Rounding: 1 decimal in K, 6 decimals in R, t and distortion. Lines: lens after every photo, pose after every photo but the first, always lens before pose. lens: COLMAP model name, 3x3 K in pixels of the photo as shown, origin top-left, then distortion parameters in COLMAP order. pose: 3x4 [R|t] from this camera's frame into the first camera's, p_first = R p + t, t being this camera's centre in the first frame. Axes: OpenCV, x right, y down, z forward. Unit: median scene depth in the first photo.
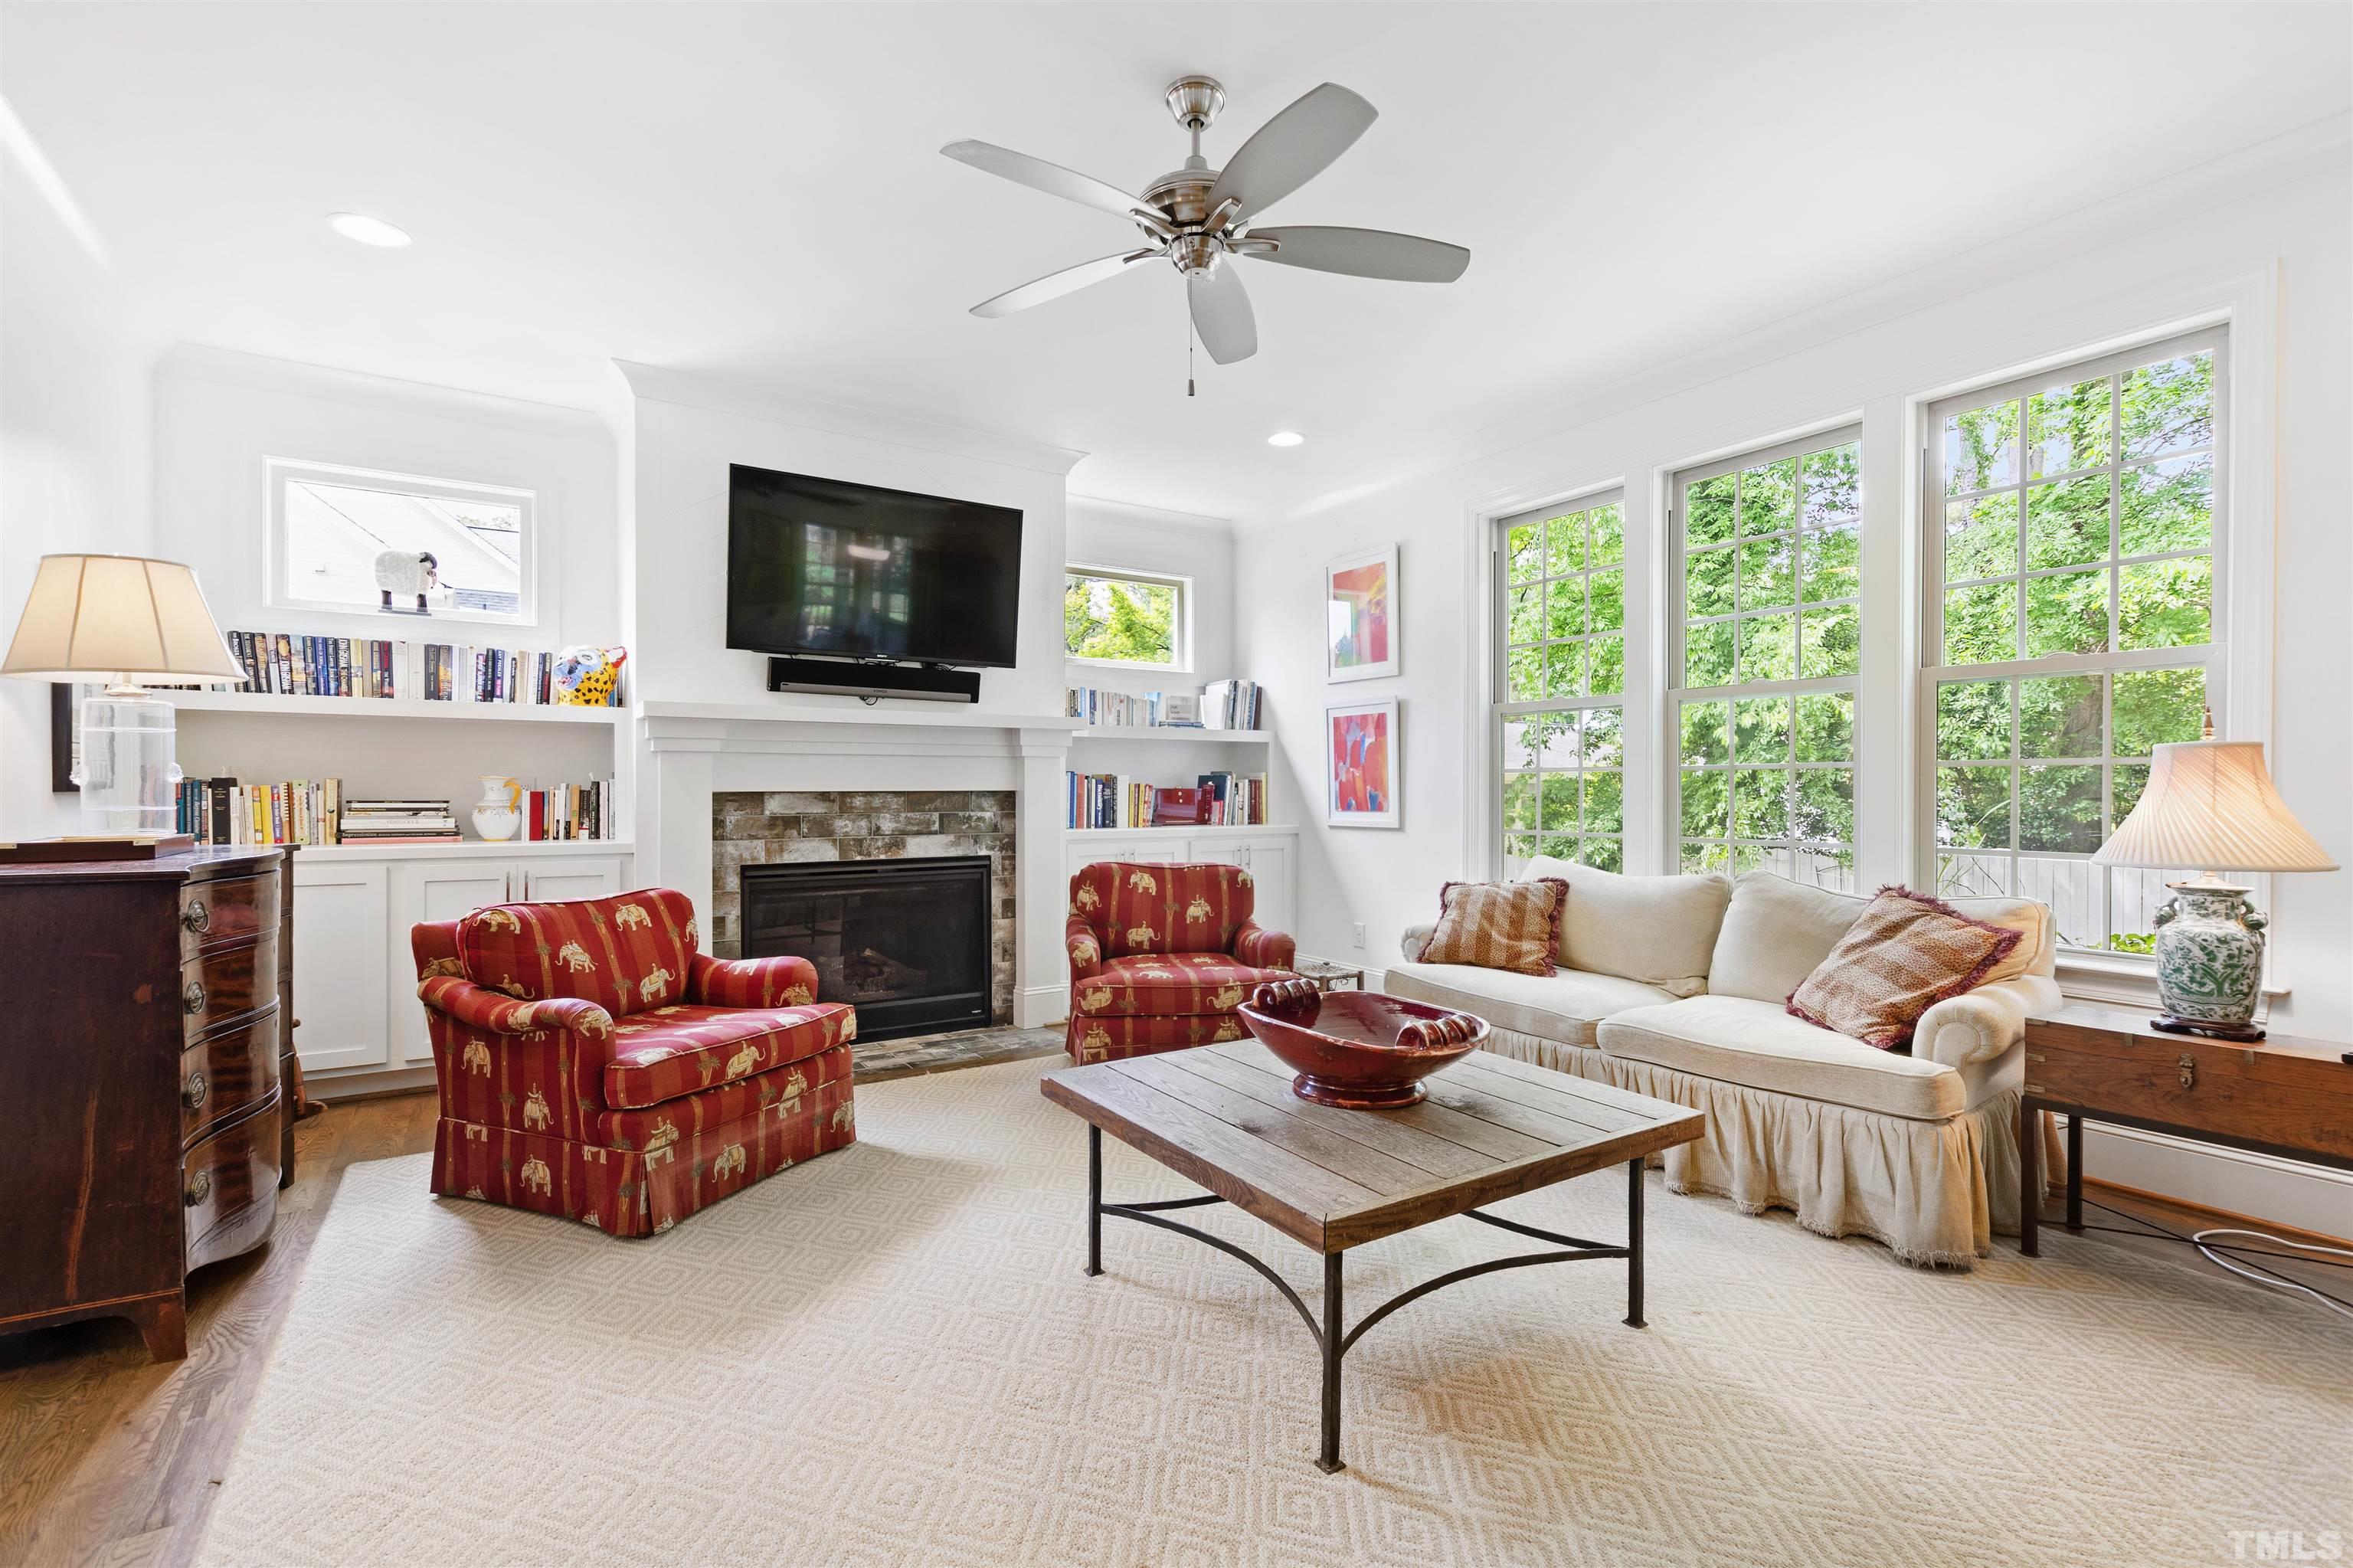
lens RADIAL K [[1045.3, 0, 1166.3], [0, 1045.3, 799.2], [0, 0, 1]] dist [0.002704, -0.000133]
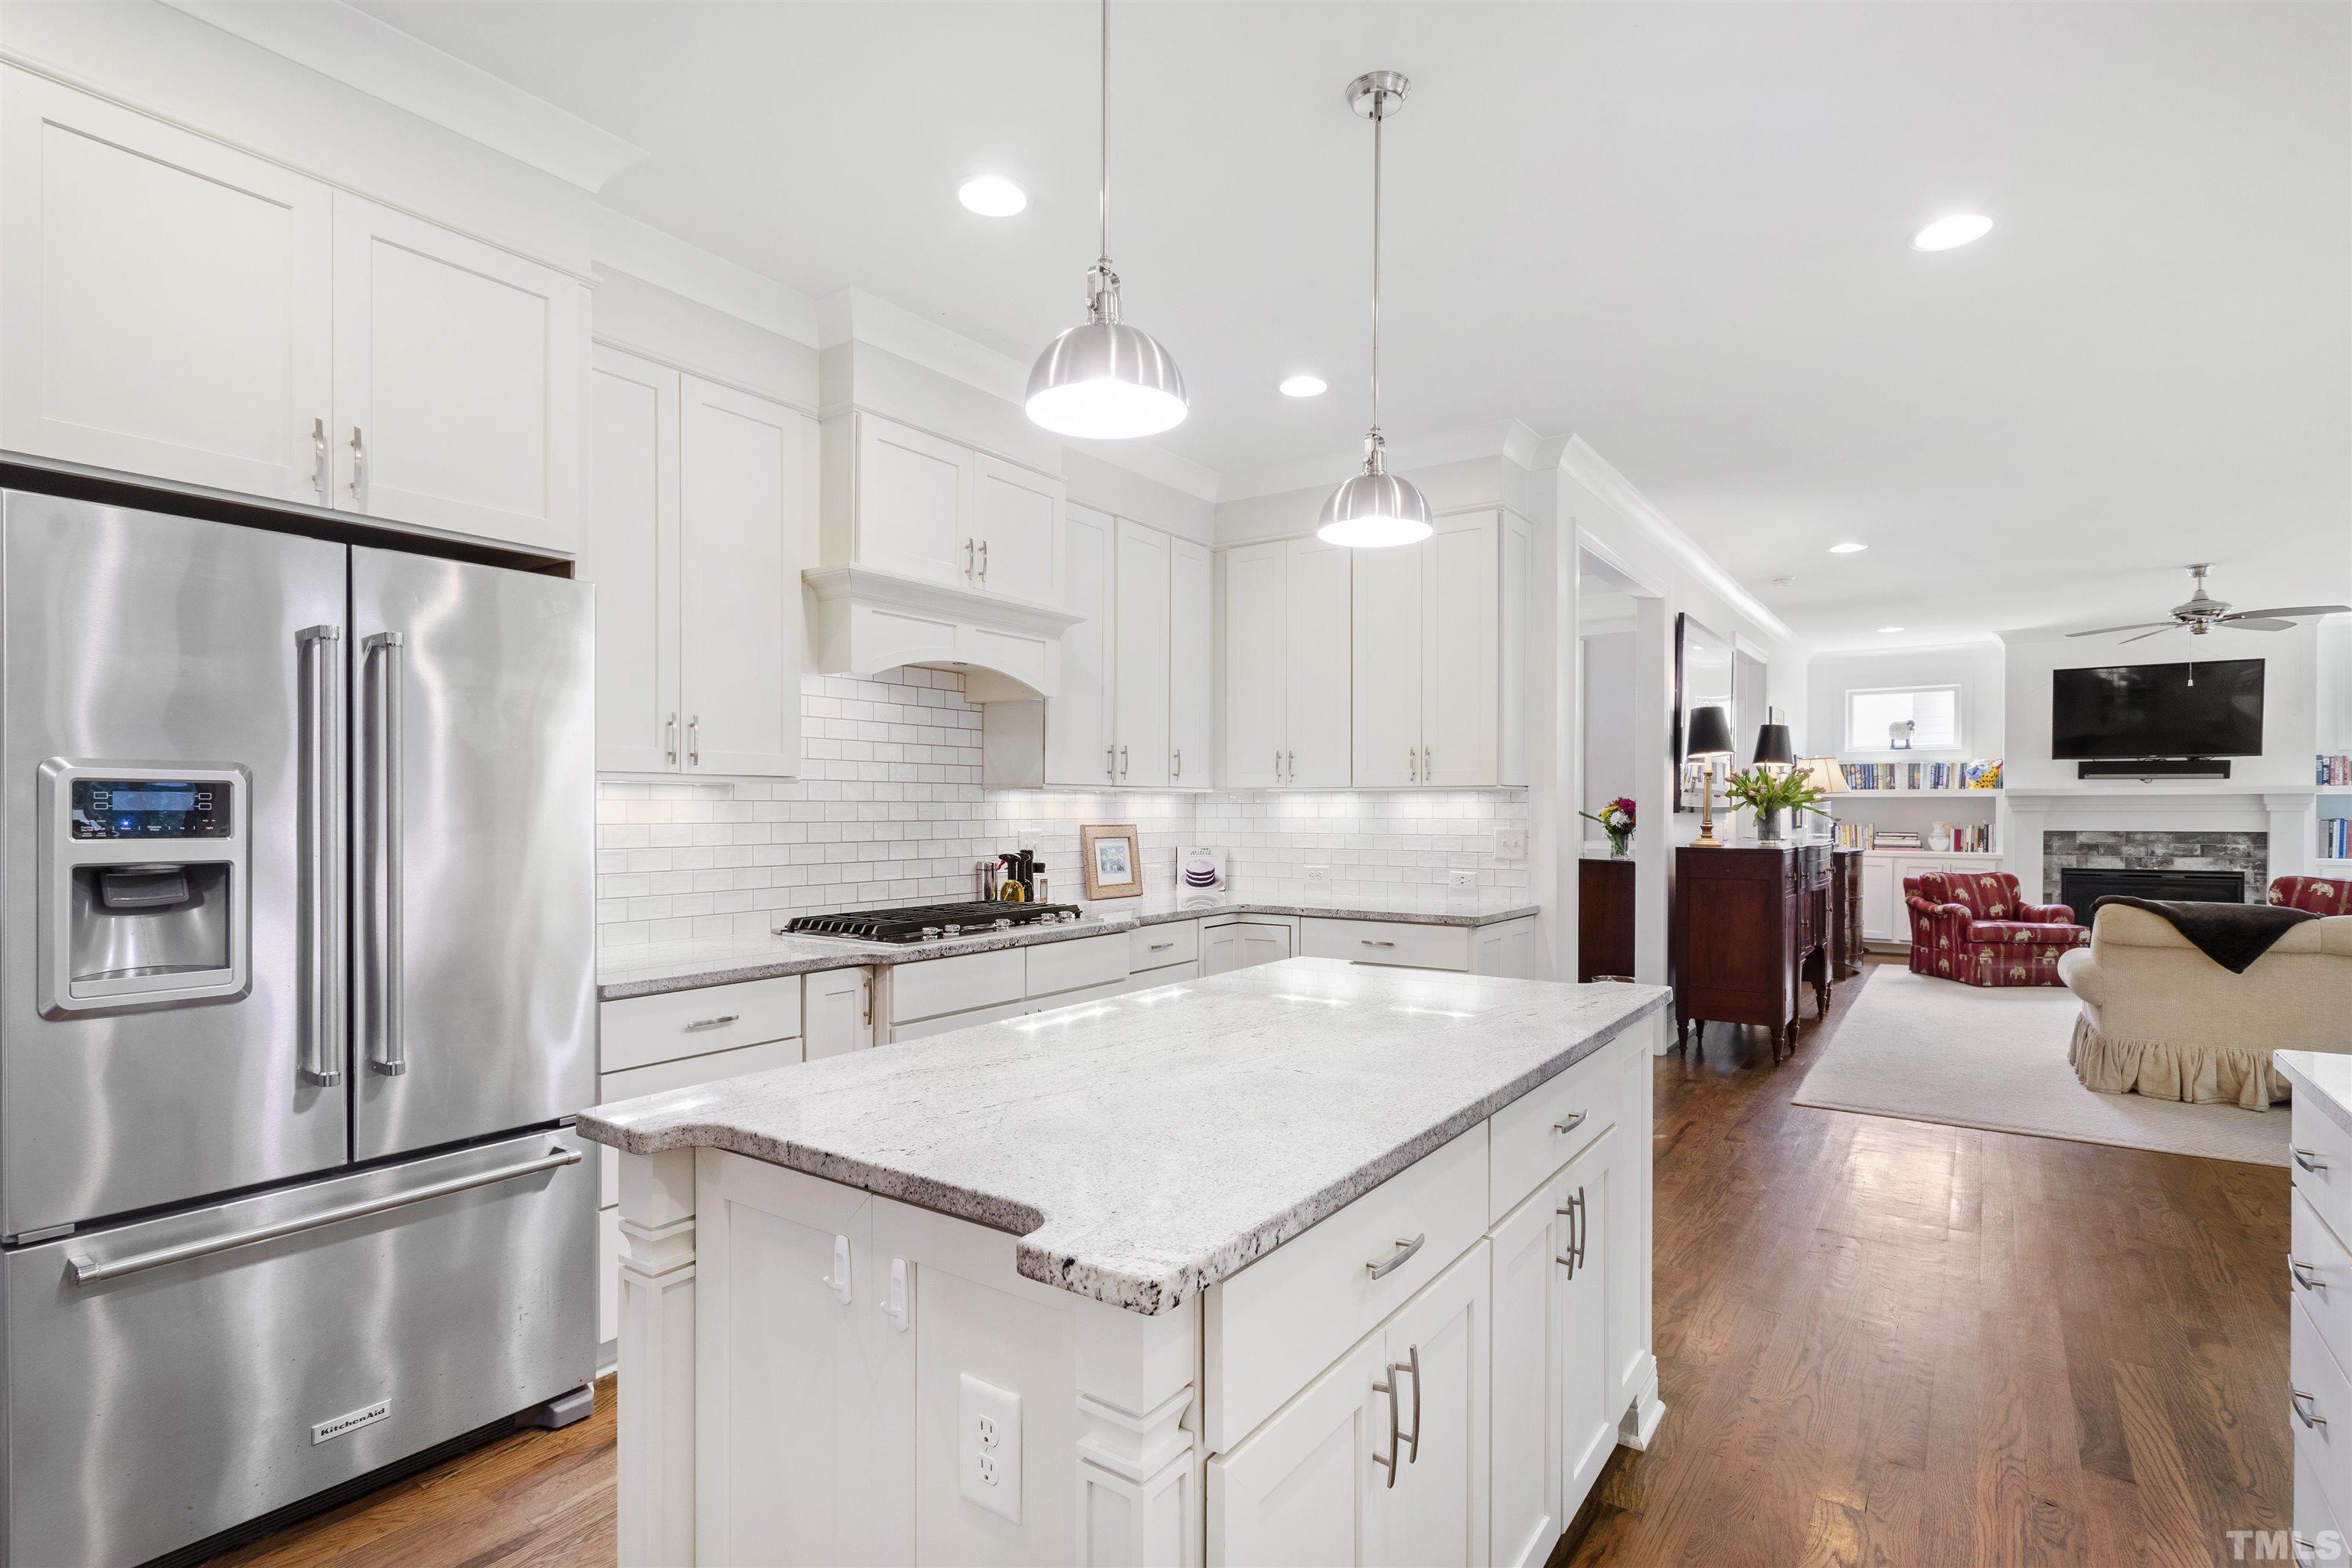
lens RADIAL K [[1162.7, 0, 1173.5], [0, 1162.7, 810.9], [0, 0, 1]] dist [0.000505, -0.000889]
pose [[0.380161, 0.001501, -0.924919, 1.016385], [-0.008467, 0.999962, -0.001857, -0.027009], [0.924882, 0.008537, 0.380159, -1.429631]]
